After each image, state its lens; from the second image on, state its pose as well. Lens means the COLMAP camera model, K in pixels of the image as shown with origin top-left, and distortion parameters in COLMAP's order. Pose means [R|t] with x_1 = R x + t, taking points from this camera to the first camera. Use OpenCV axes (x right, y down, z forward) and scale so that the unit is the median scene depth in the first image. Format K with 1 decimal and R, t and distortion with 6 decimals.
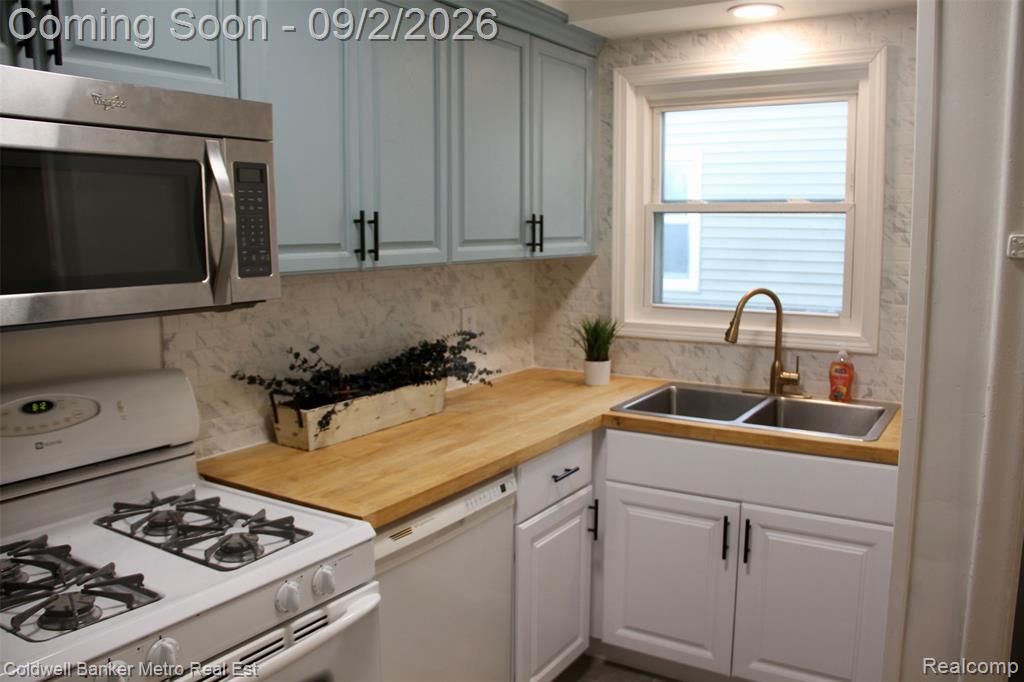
lens RADIAL K [[838.6, 0, 526.3], [0, 838.6, 344.4], [0, 0, 1]] dist [-0.180986, 0.127627]
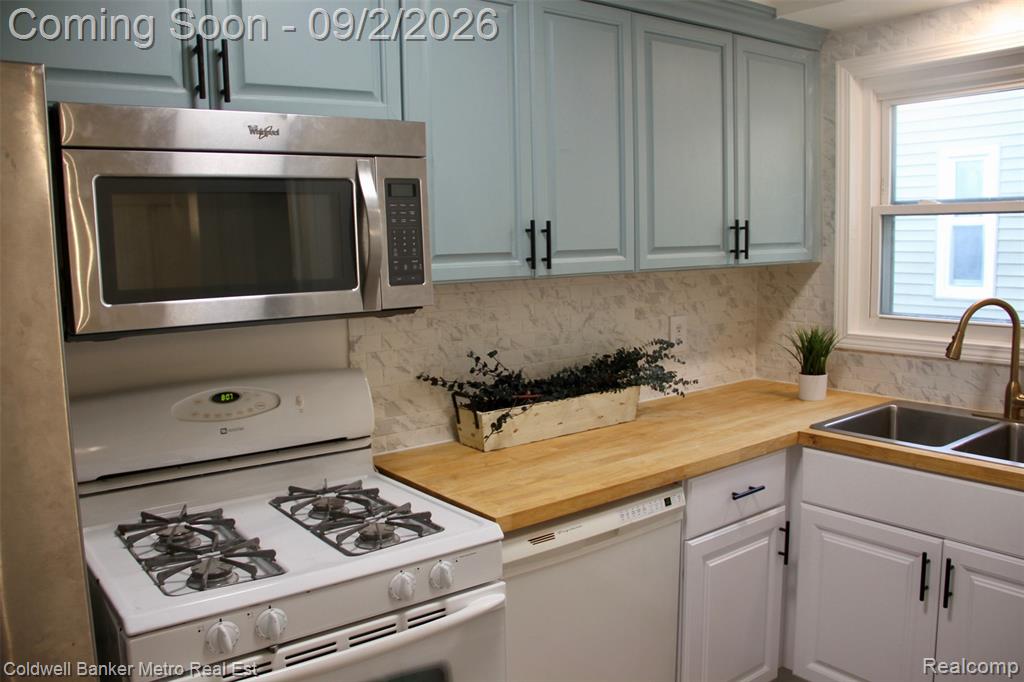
lens RADIAL K [[838.6, 0, 526.3], [0, 838.6, 344.4], [0, 0, 1]] dist [-0.180986, 0.127627]
pose [[0.934389, 0.023404, -0.355484, 0.139331], [-0.025786, 0.999666, -0.001965, -0.004696], [0.355319, 0.011002, 0.934680, 0.029062]]
